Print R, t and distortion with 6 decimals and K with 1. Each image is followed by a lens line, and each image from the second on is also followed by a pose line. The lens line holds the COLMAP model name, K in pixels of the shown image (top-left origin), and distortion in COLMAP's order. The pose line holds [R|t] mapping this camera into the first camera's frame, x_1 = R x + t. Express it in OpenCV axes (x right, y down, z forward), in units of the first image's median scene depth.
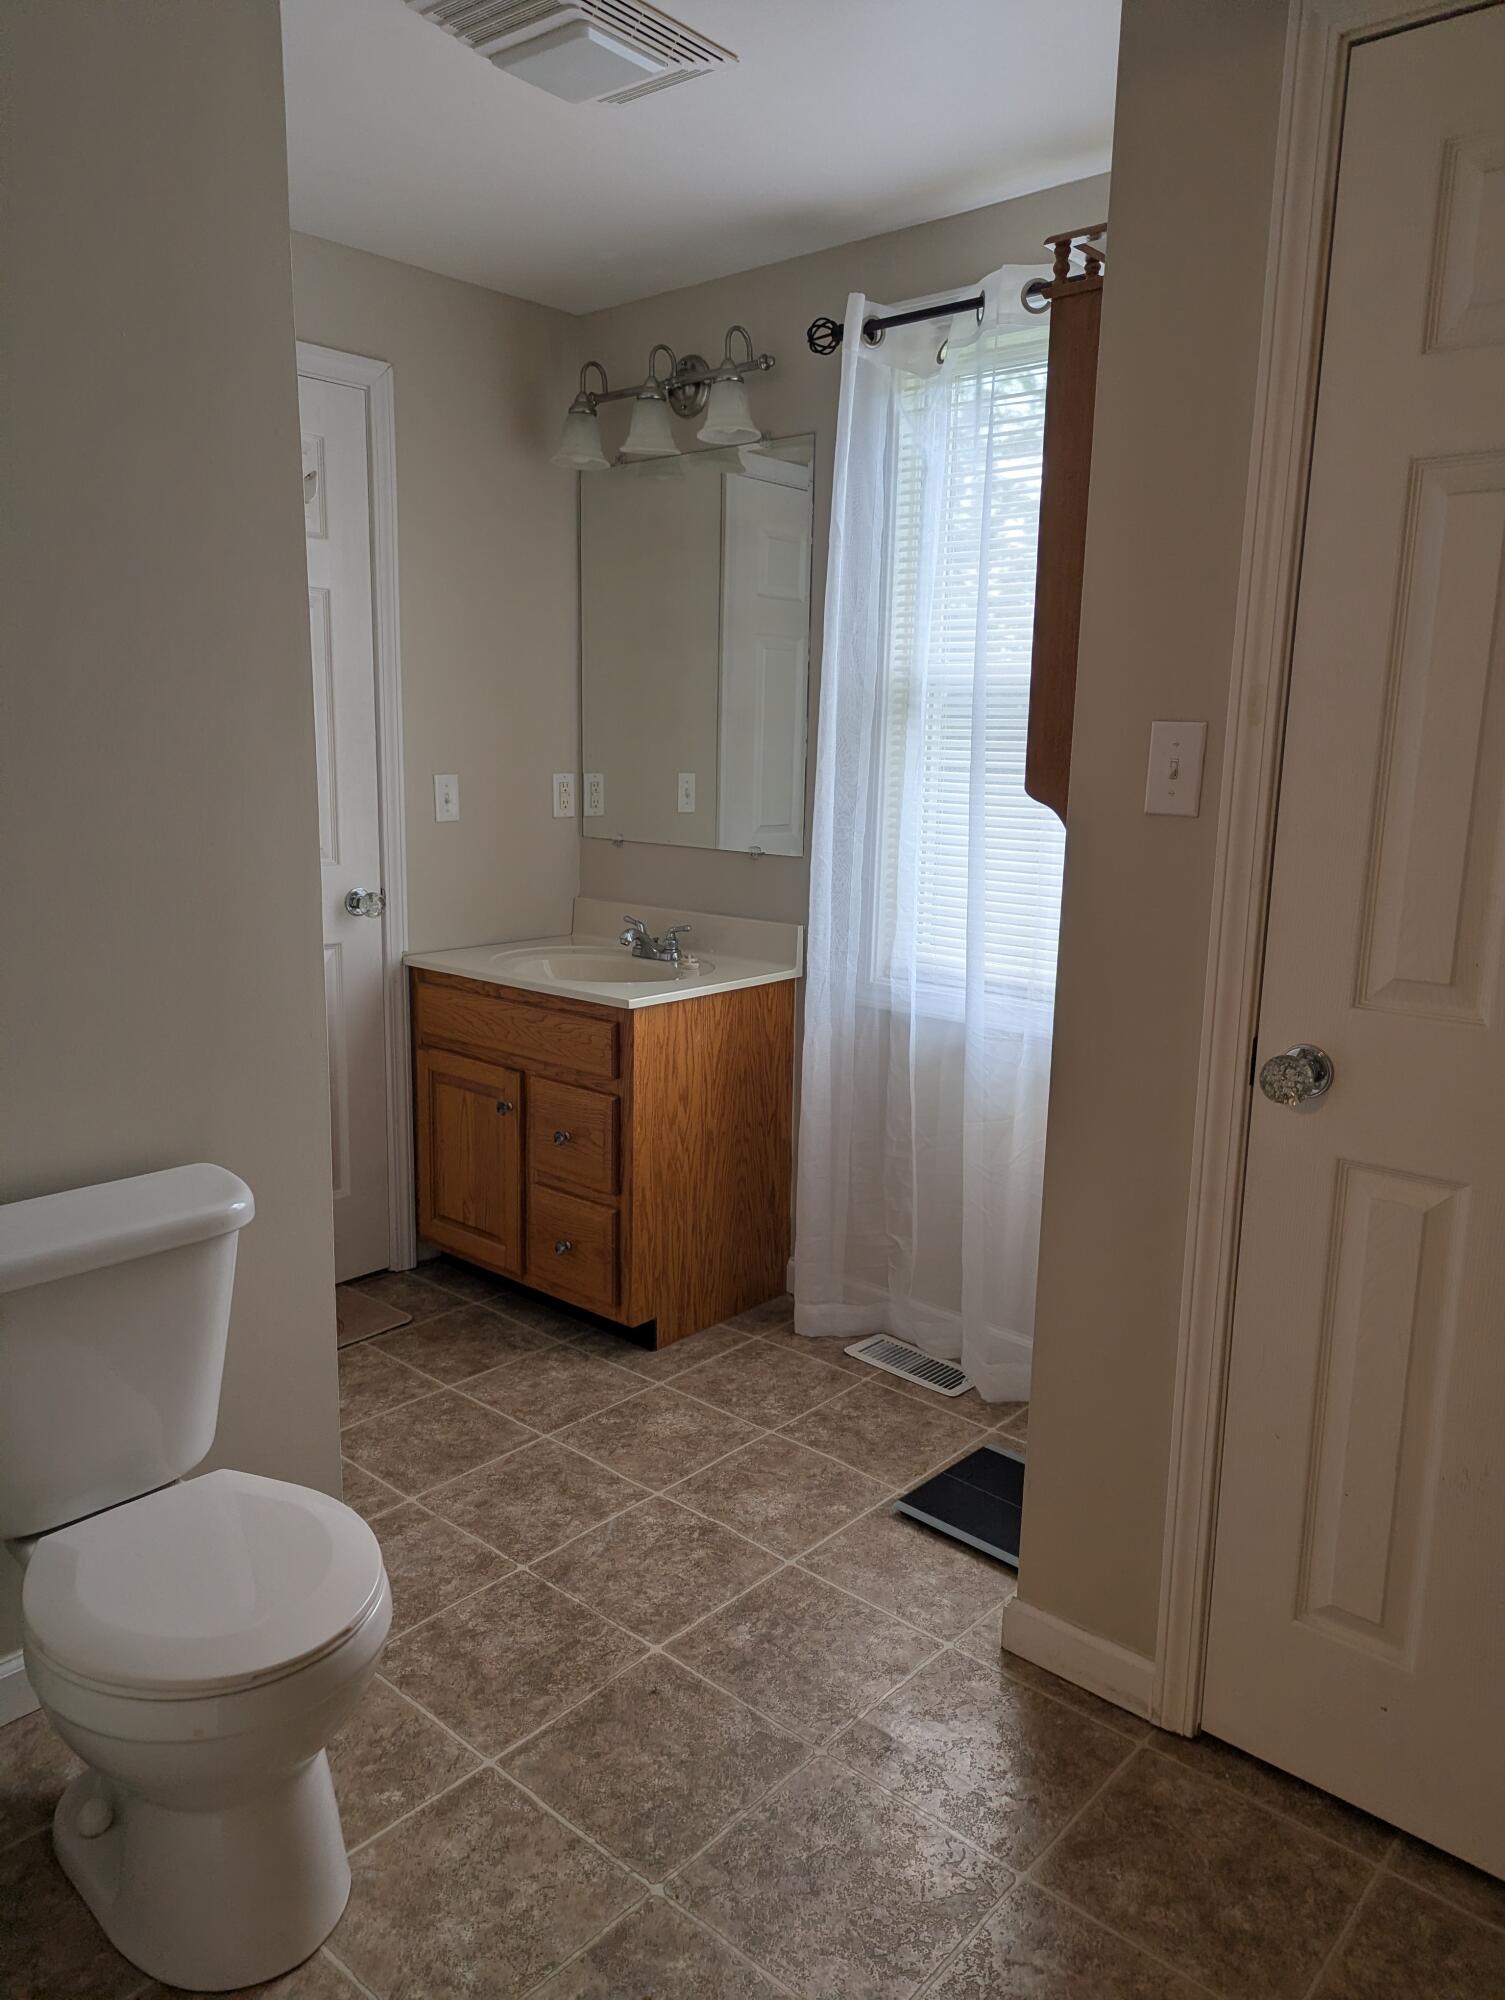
lens RADIAL K [[1430.9, 0, 755.5], [0, 1430.9, 997.3], [0, 0, 1]] dist [0.015732, -0.014780]
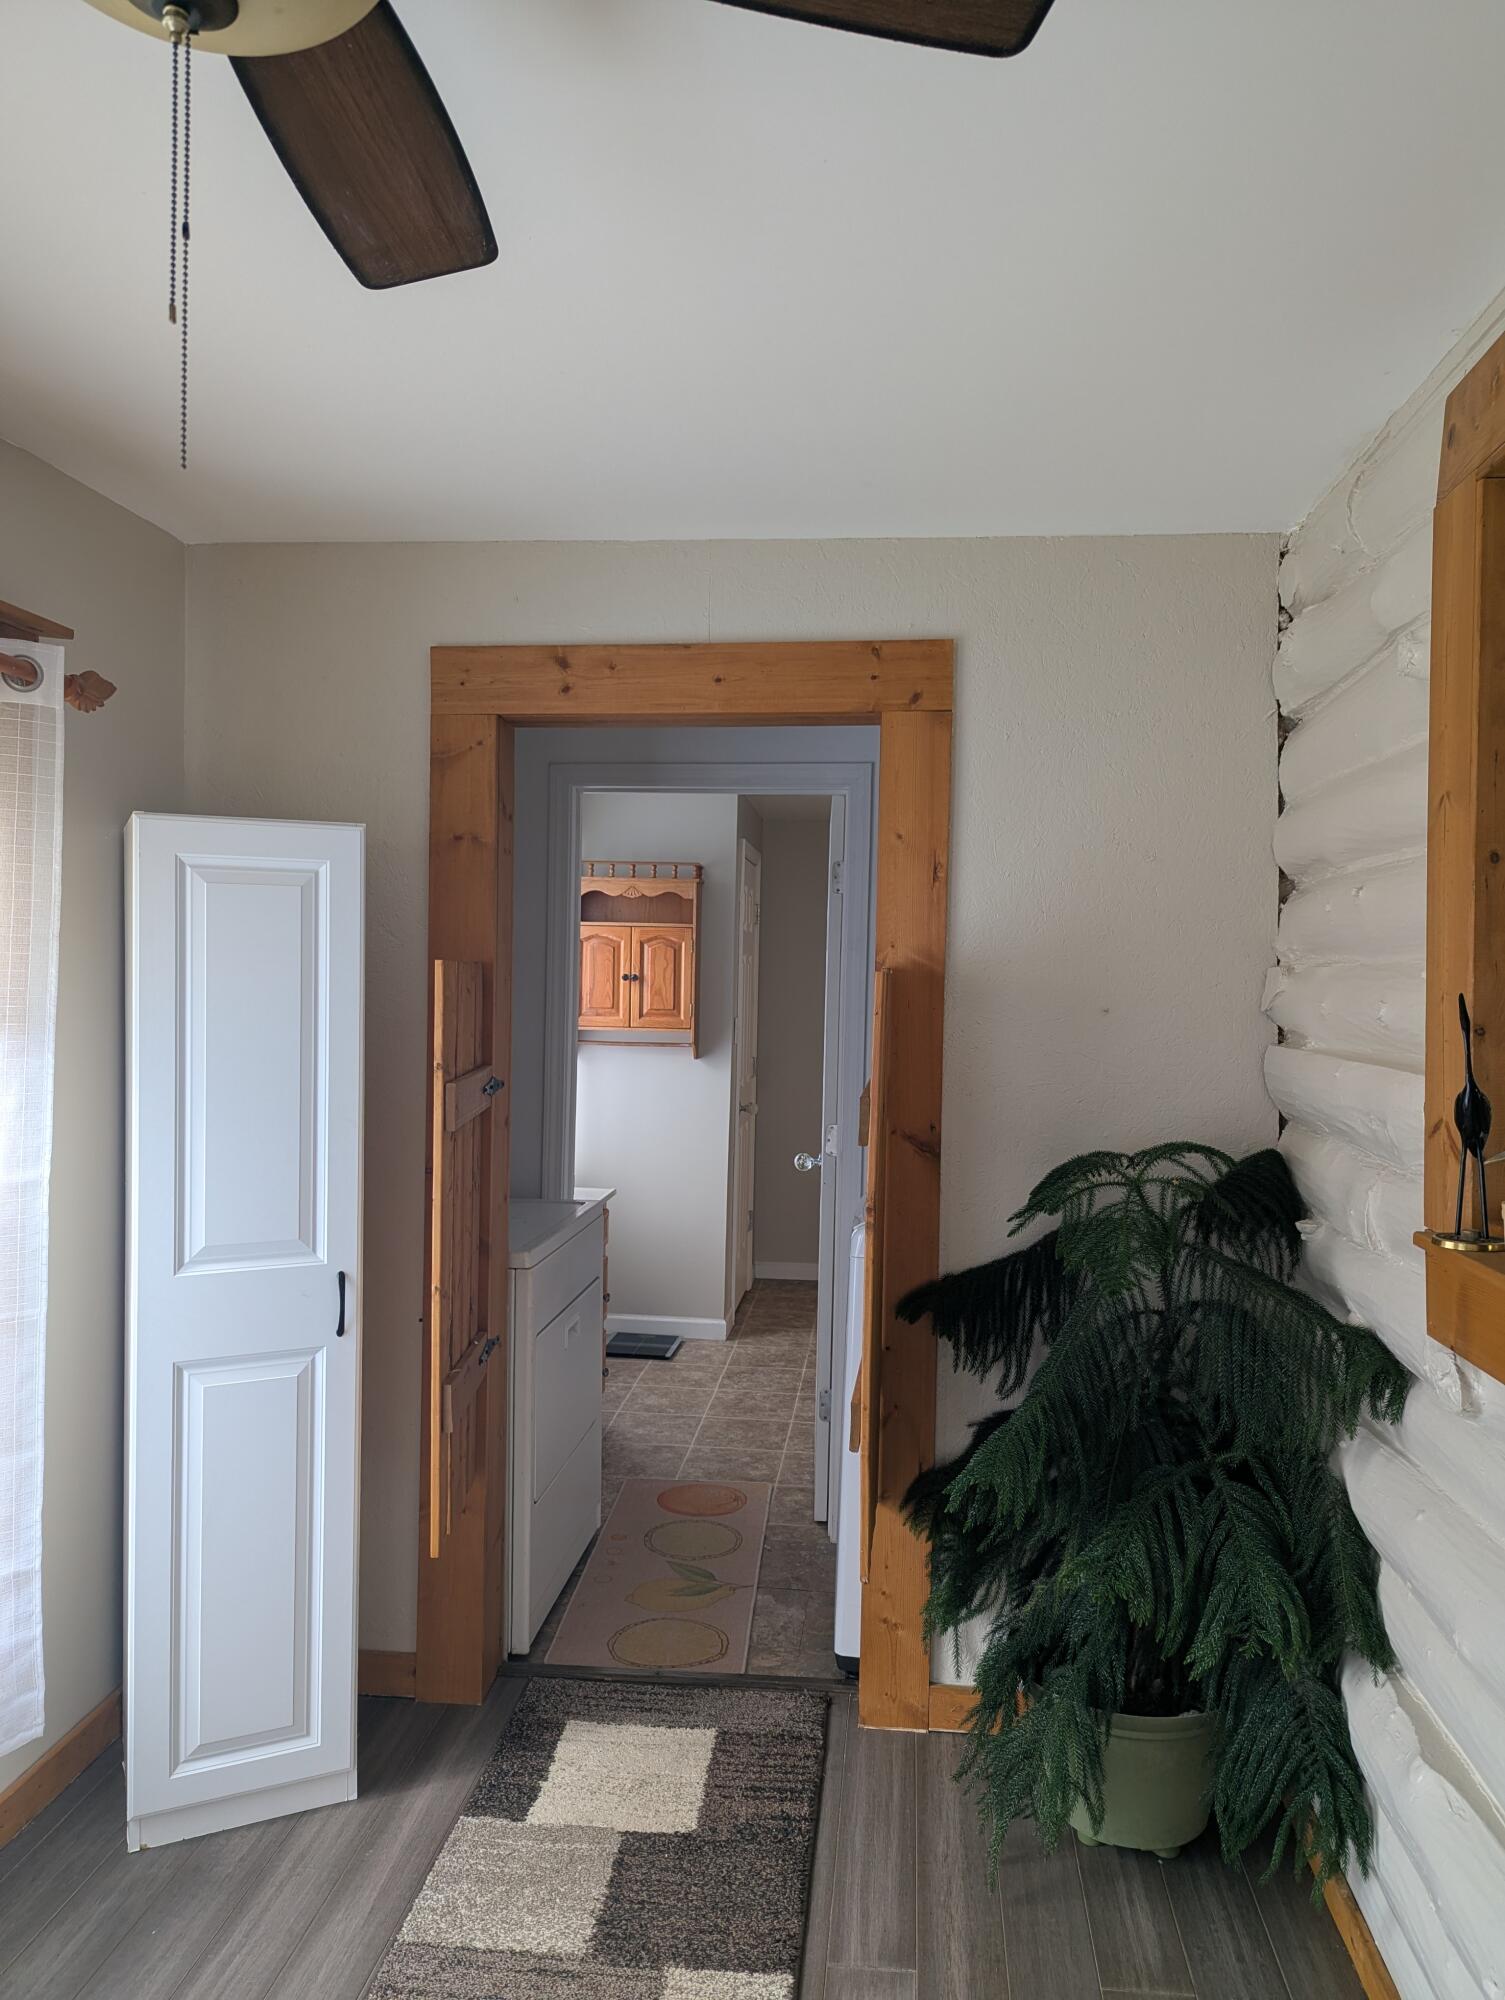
lens RADIAL K [[1430.9, 0, 763.3], [0, 1430.9, 1002.4], [0, 0, 1]] dist [0.015732, -0.014780]
pose [[-0.592851, -0.050293, 0.803740, -1.783267], [0.117294, 0.982012, 0.147965, -0.513954], [-0.796725, 0.181995, -0.576288, 2.078660]]
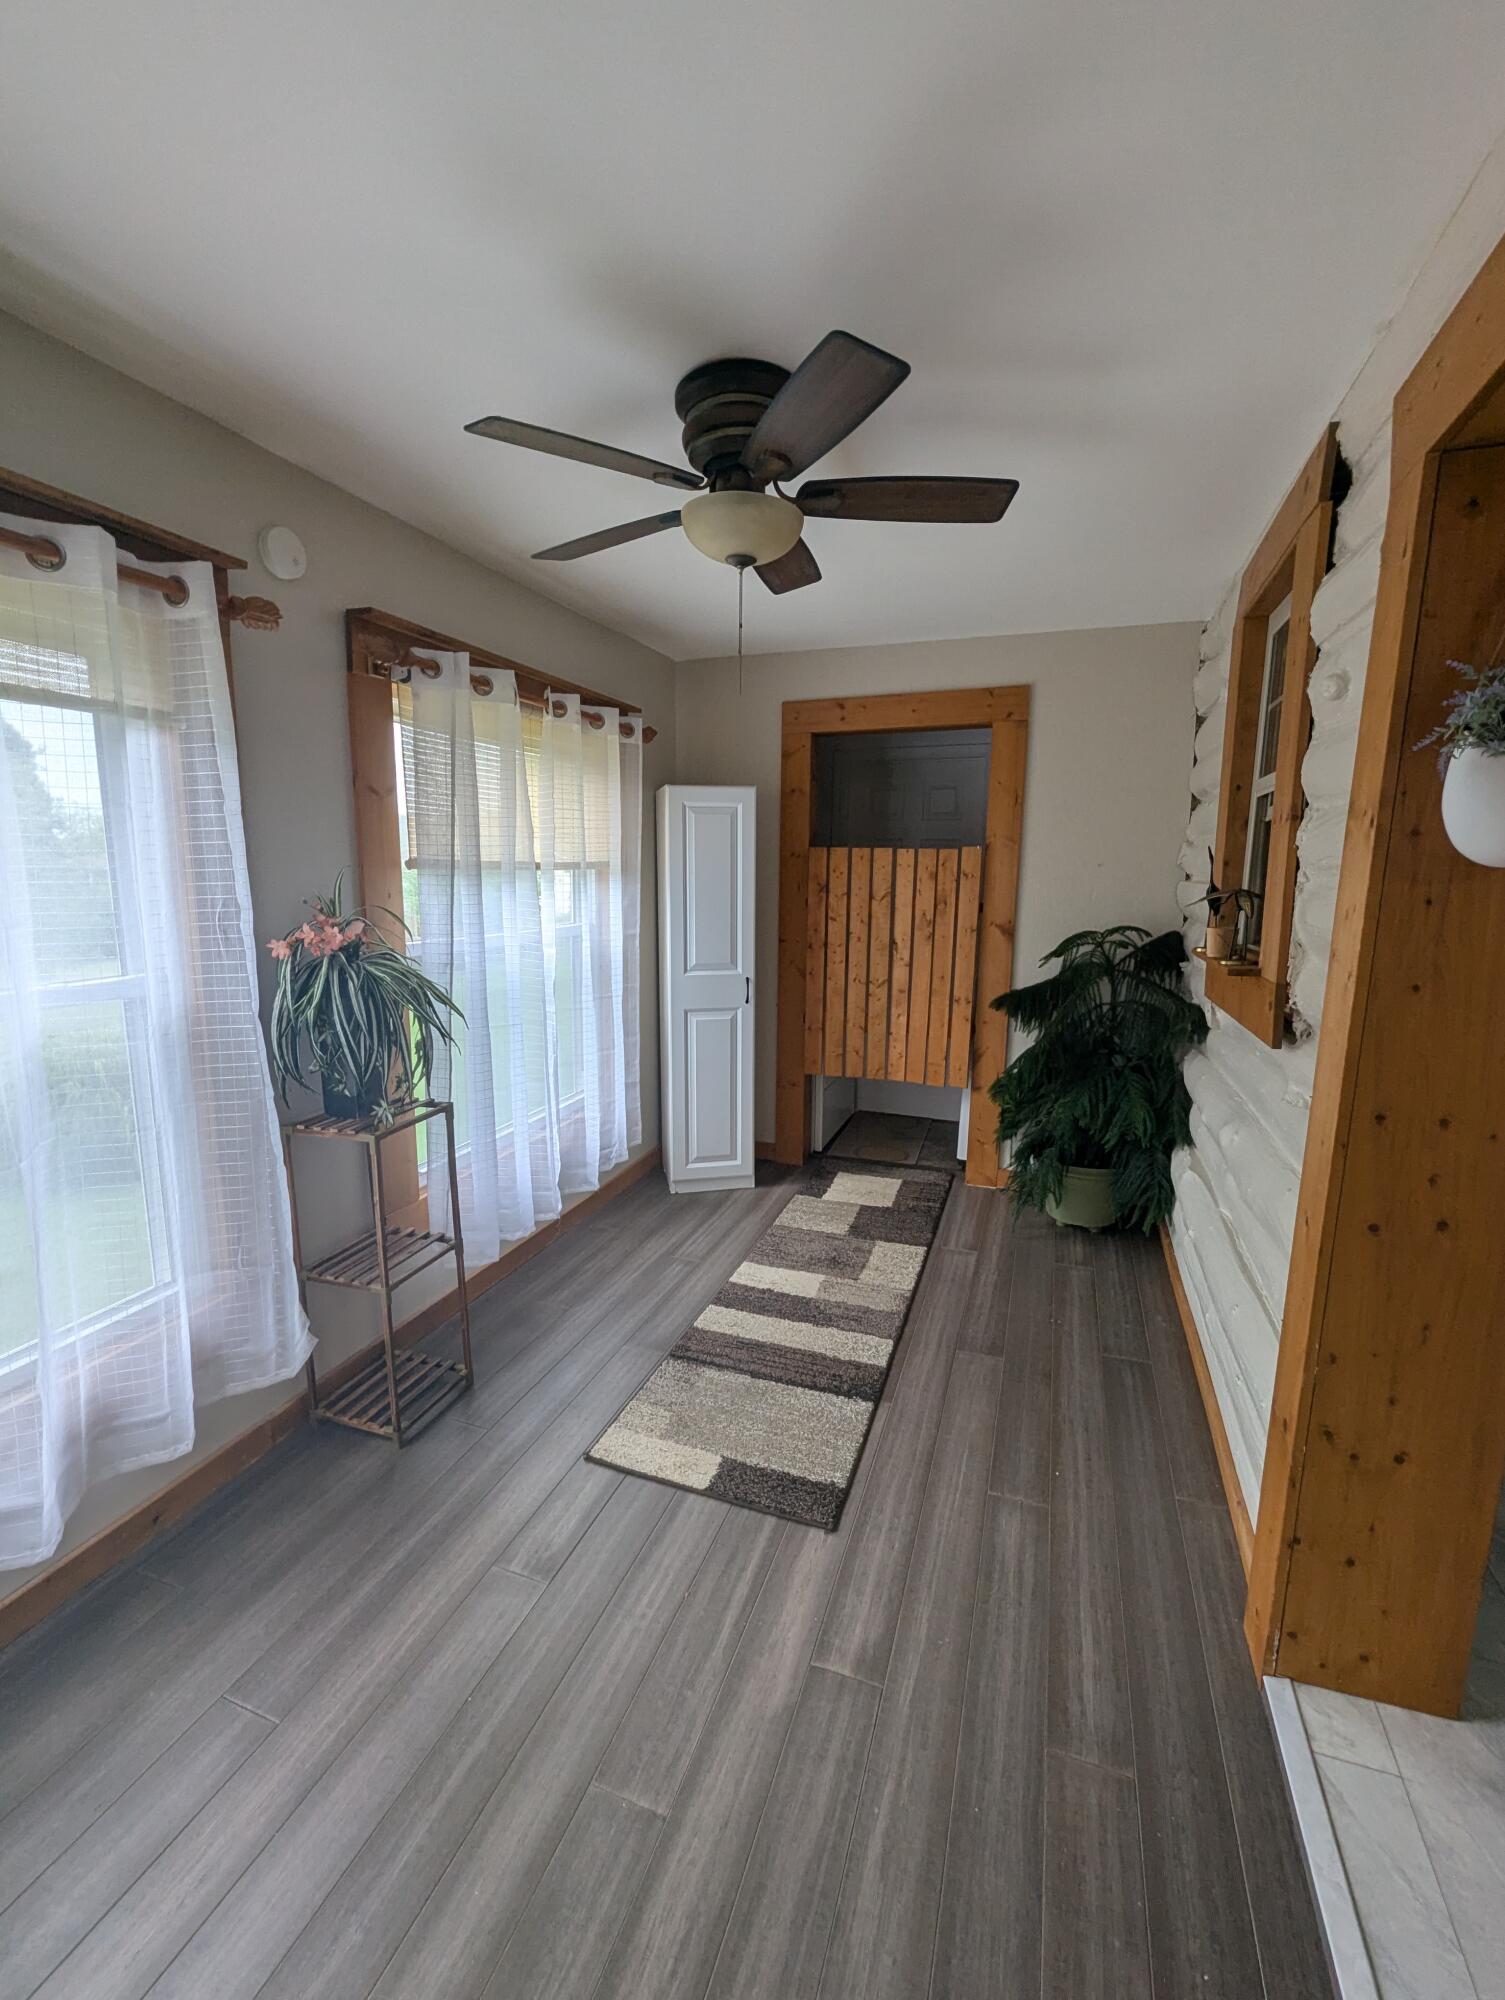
lens RADIAL K [[810.0, 0, 746.3], [0, 810.0, 1005.5], [0, 0, 1]] dist [-0.009911, -0.000004]
pose [[-0.377298, -0.186276, 0.907165, -2.352777], [0.155312, 0.952961, 0.260275, -0.539085], [-0.912976, 0.239095, -0.330619, 2.400221]]
